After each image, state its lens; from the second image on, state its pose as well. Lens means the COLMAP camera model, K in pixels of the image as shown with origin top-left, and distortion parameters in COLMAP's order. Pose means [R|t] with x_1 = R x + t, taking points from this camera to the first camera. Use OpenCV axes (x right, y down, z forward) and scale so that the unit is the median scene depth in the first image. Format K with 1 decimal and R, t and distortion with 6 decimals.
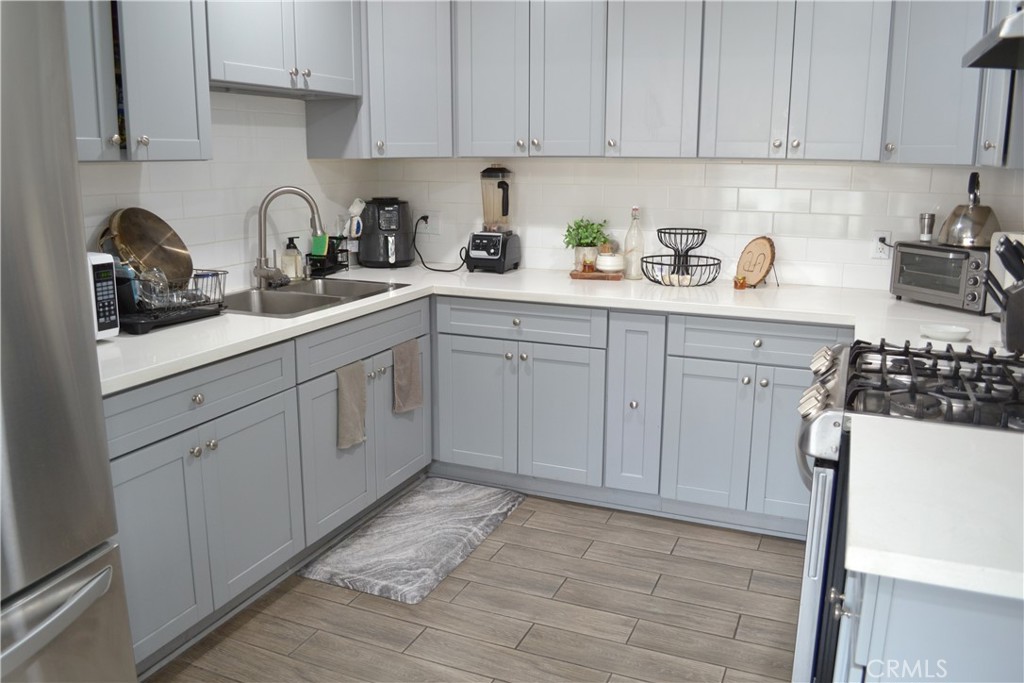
lens RADIAL K [[823.2, 0, 512.0], [0, 823.2, 341.5], [0, 0, 1]] dist [-0.077141, -0.003975]
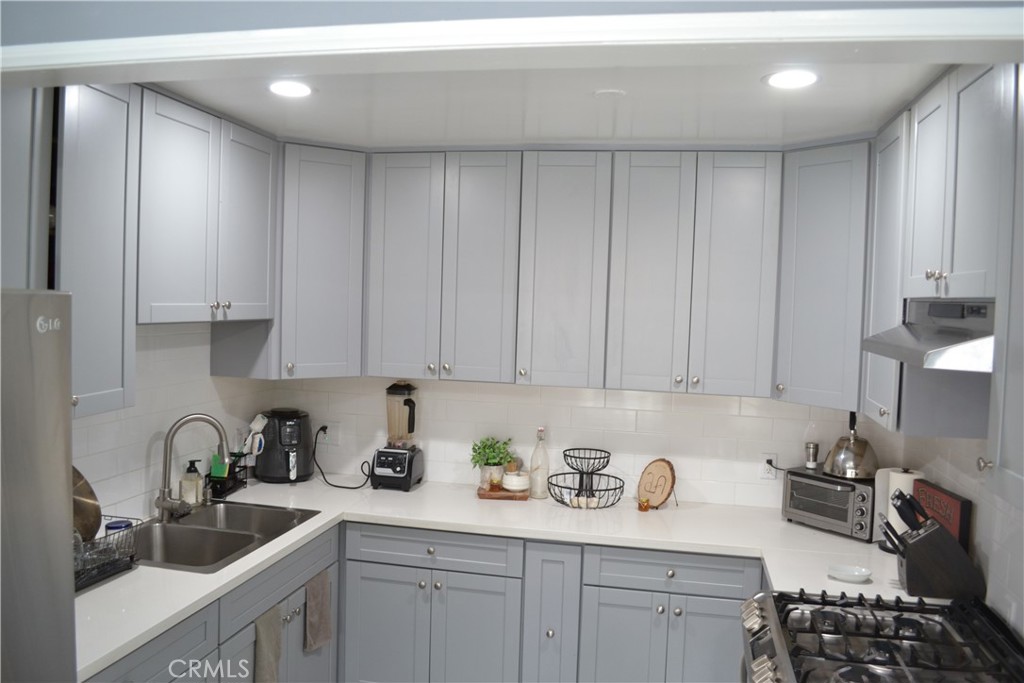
lens RADIAL K [[823.2, 0, 512.0], [0, 823.2, 341.5], [0, 0, 1]] dist [-0.077141, -0.003975]
pose [[0.980625, 0.019564, 0.194914, -0.095369], [0.013001, 0.986307, -0.164406, -0.108312], [-0.195462, 0.163754, 0.966943, -0.015486]]
